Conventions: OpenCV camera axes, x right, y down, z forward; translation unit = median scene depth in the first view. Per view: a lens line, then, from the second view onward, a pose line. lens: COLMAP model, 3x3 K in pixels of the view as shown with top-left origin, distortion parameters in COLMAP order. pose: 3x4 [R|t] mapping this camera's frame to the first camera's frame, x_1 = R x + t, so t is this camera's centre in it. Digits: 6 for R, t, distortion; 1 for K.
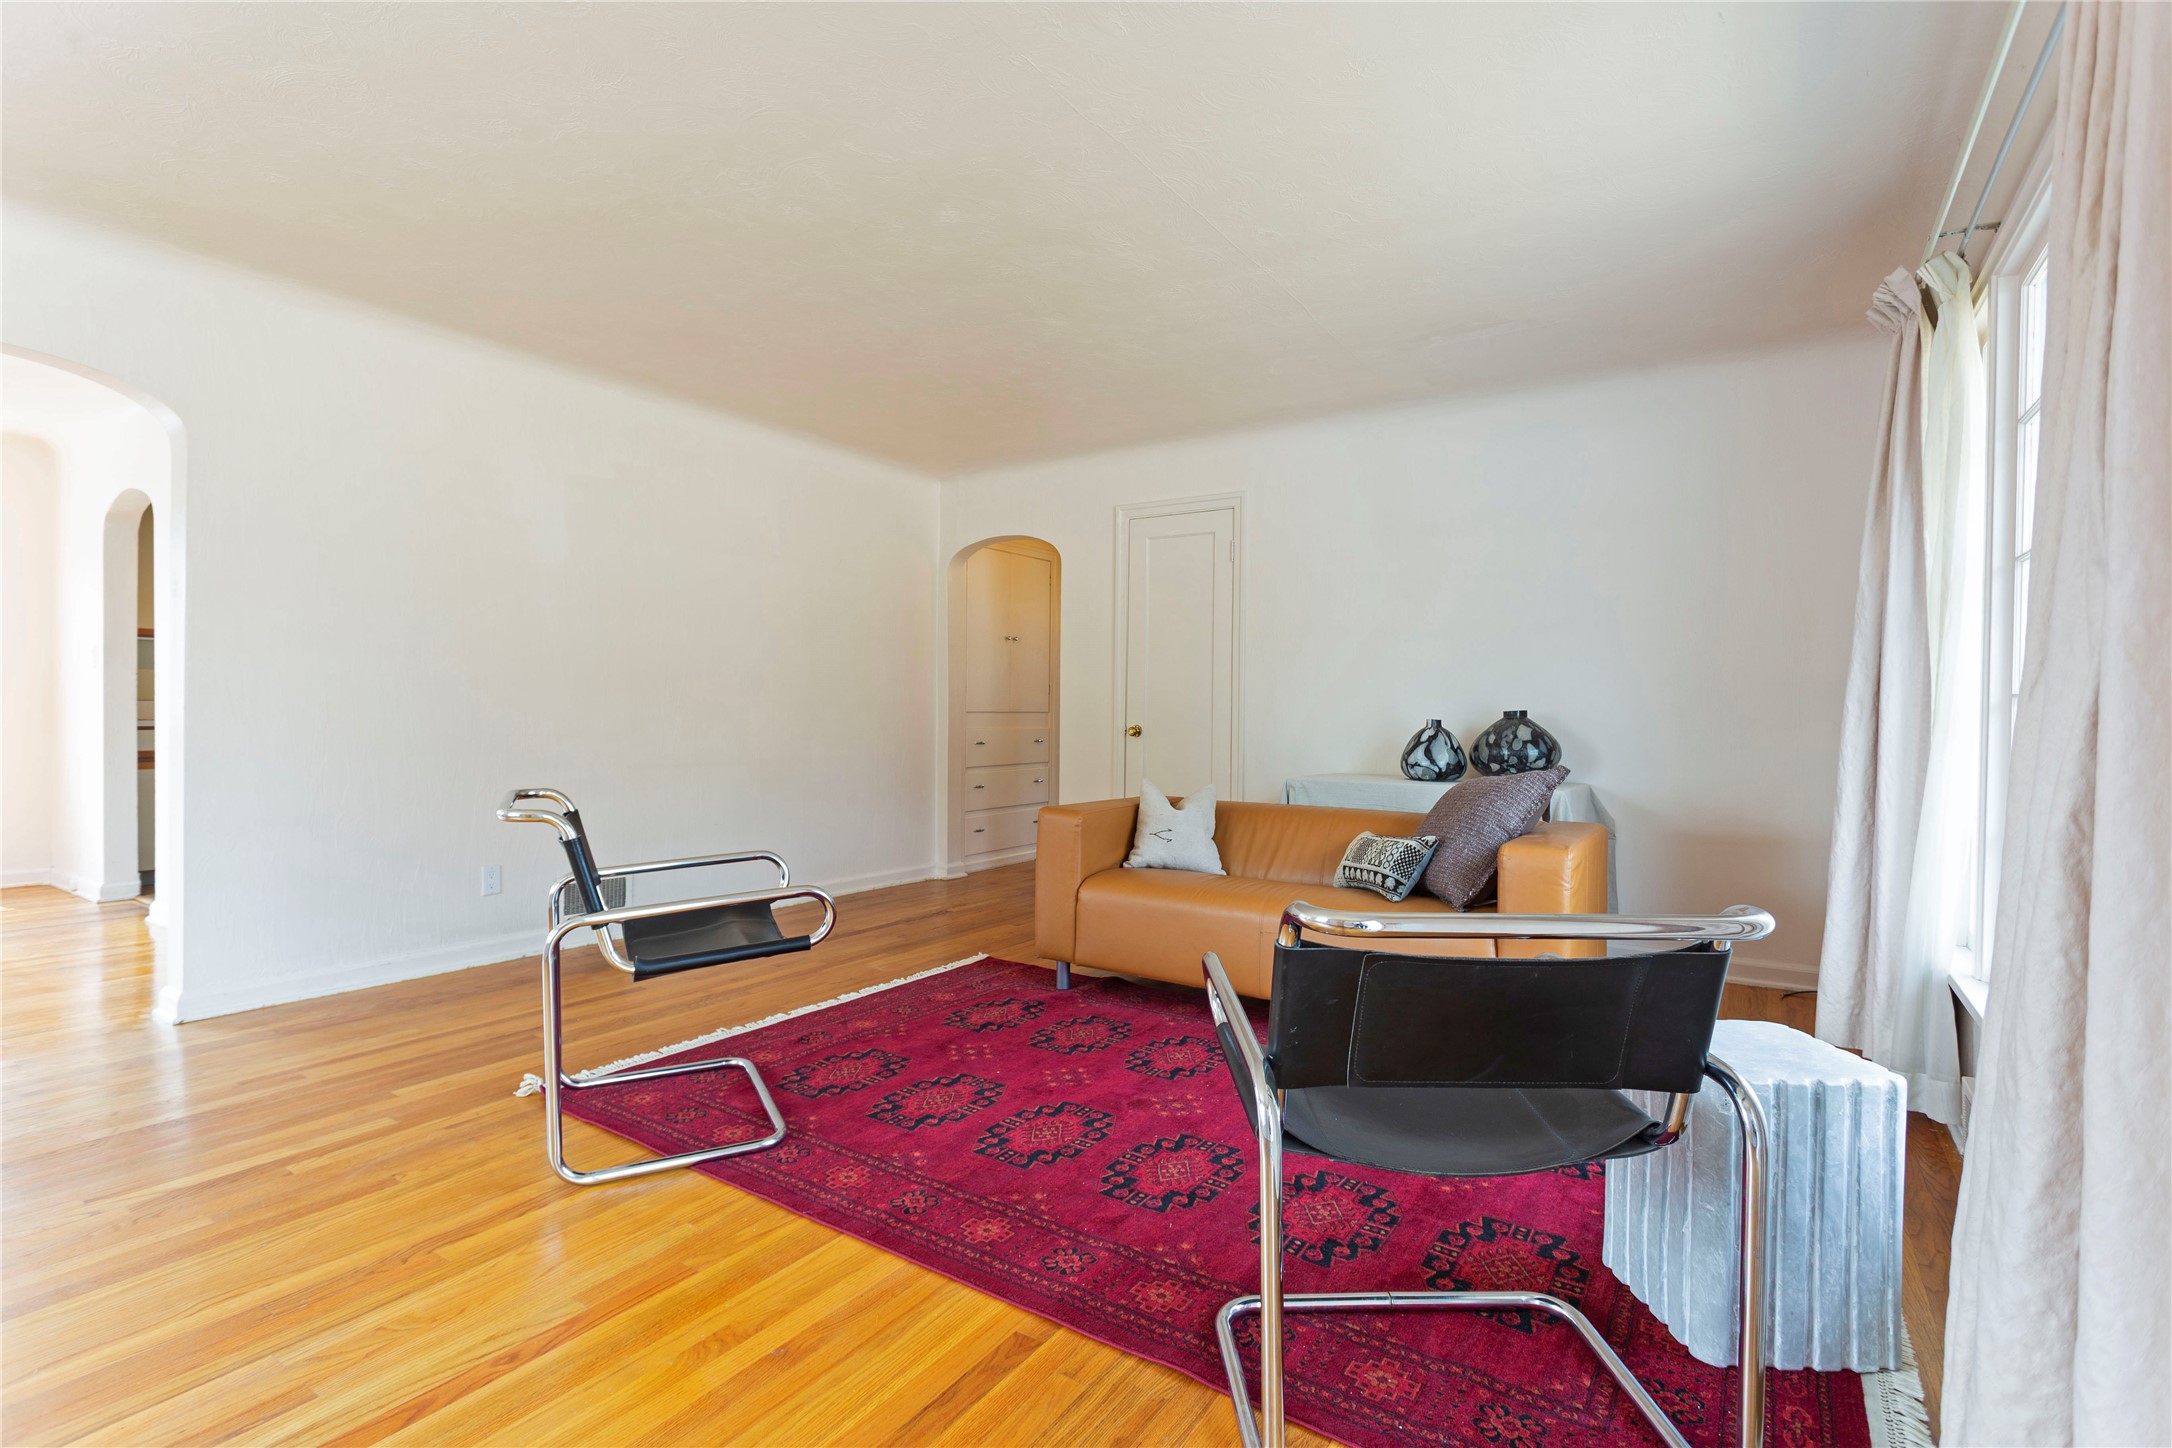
lens RADIAL K [[1027.5, 0, 1086.0], [0, 1027.5, 724.0], [0, 0, 1]] dist [0.000157, 0.000119]
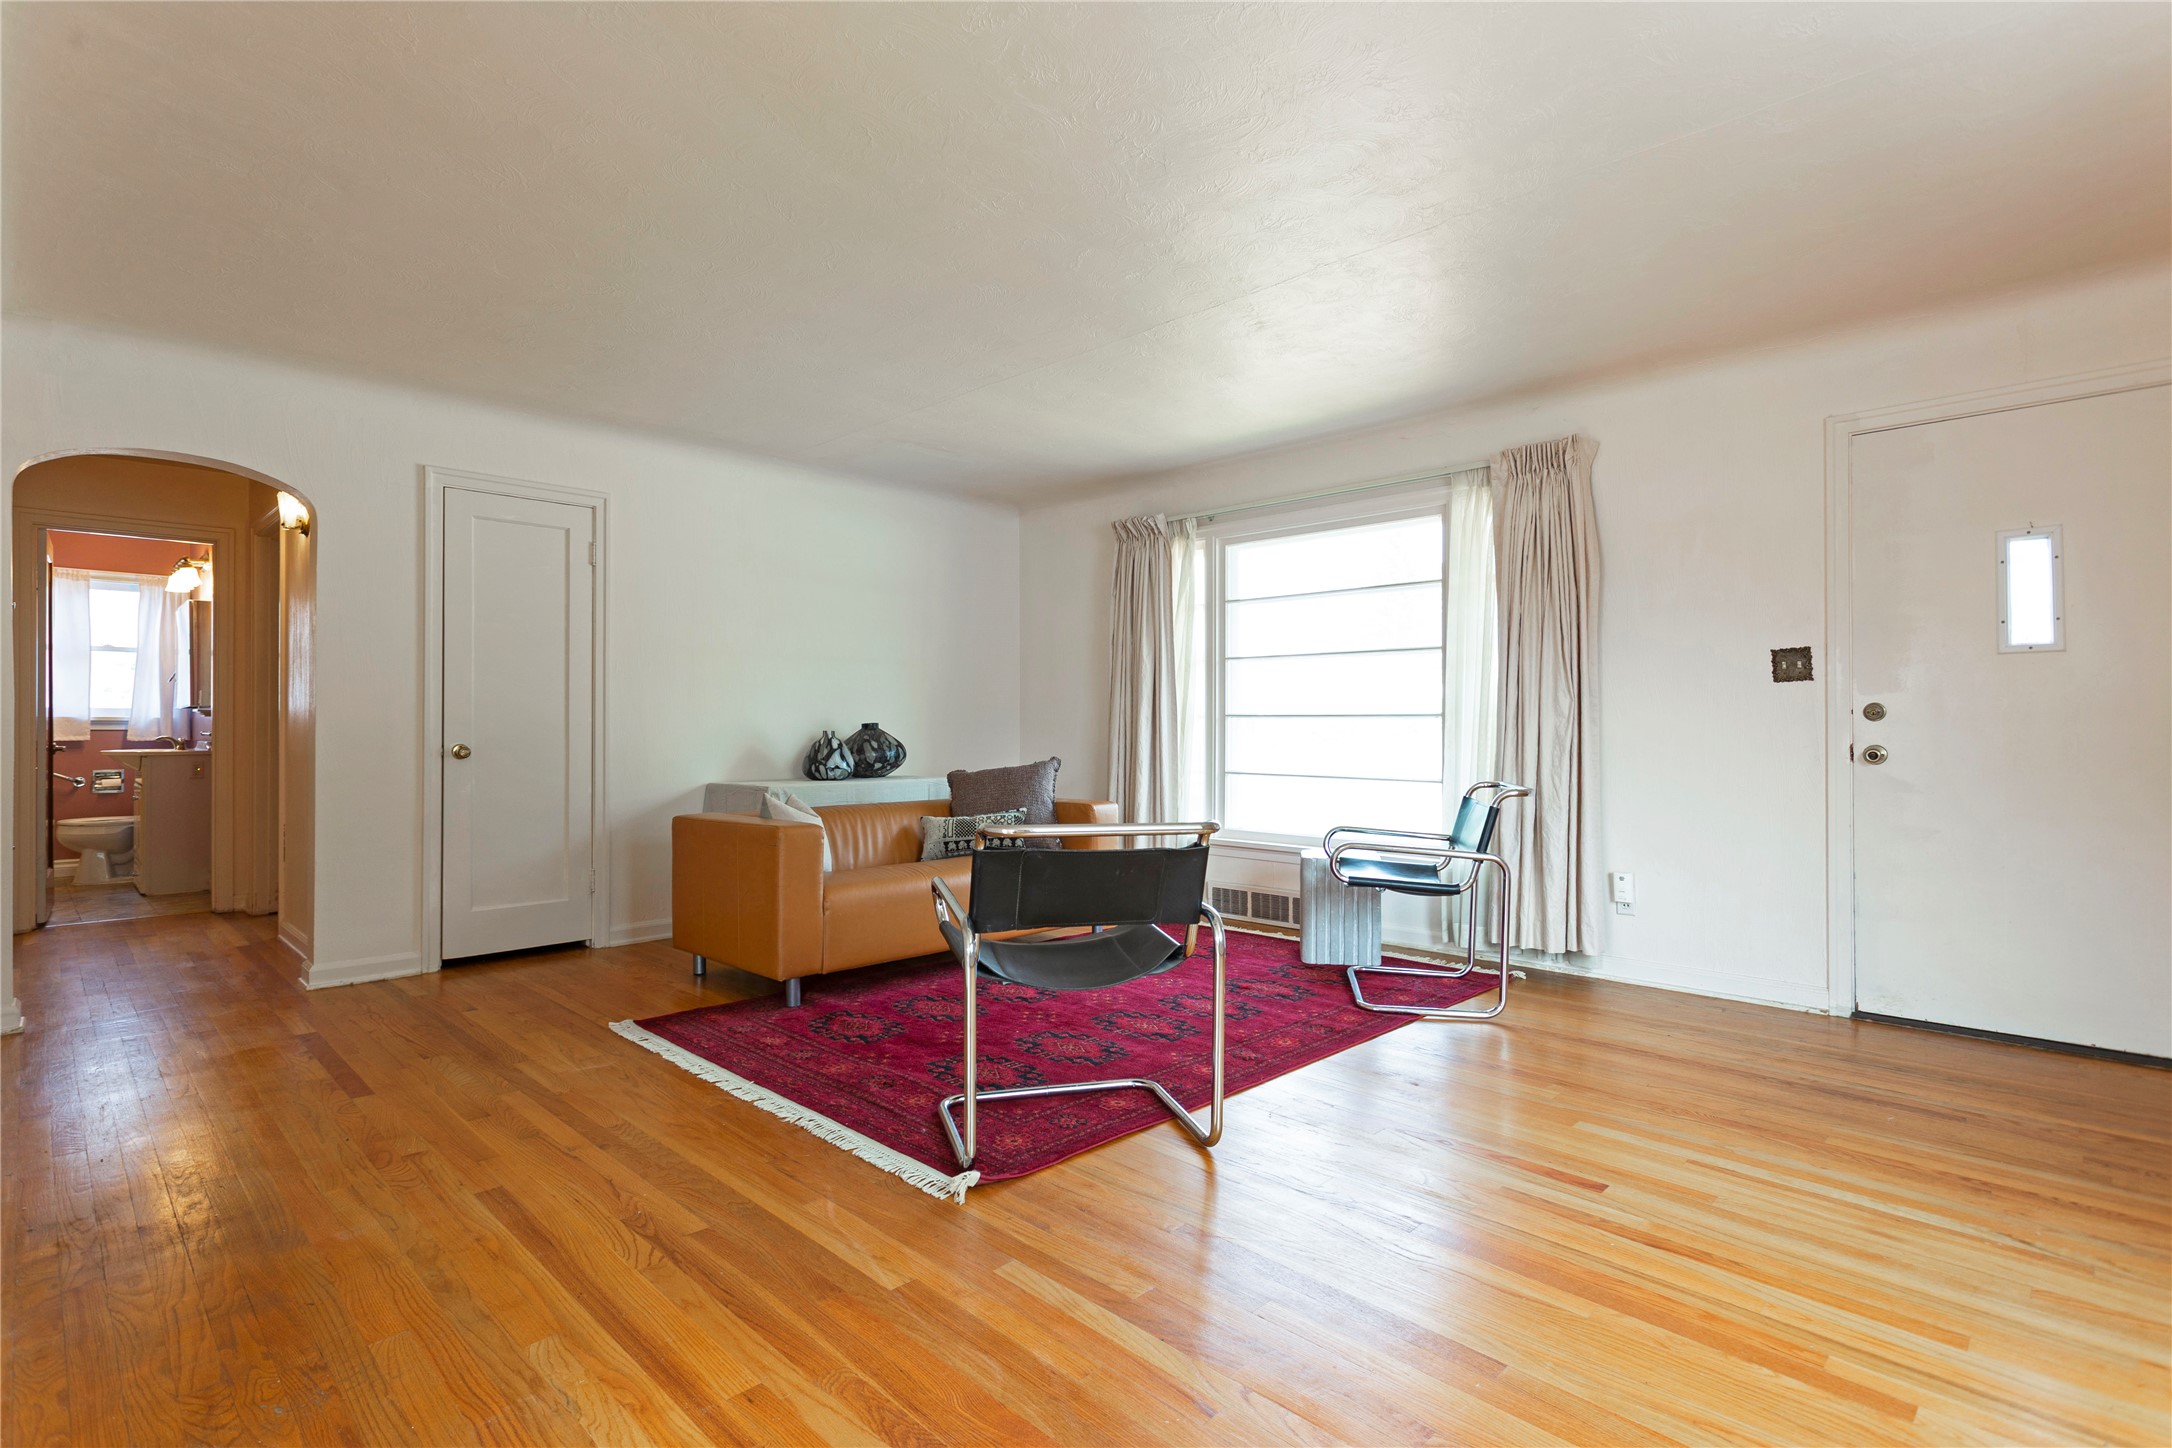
lens RADIAL K [[1033.6, 0, 1086.0], [0, 1033.6, 724.0], [0, 0, 1]] dist [-0.000463, -0.000174]
pose [[0.193739, -0.008327, 0.981018, -0.970843], [0.012710, 0.999901, 0.005977, -0.019502], [-0.980971, 0.011311, 0.193826, 0.532804]]
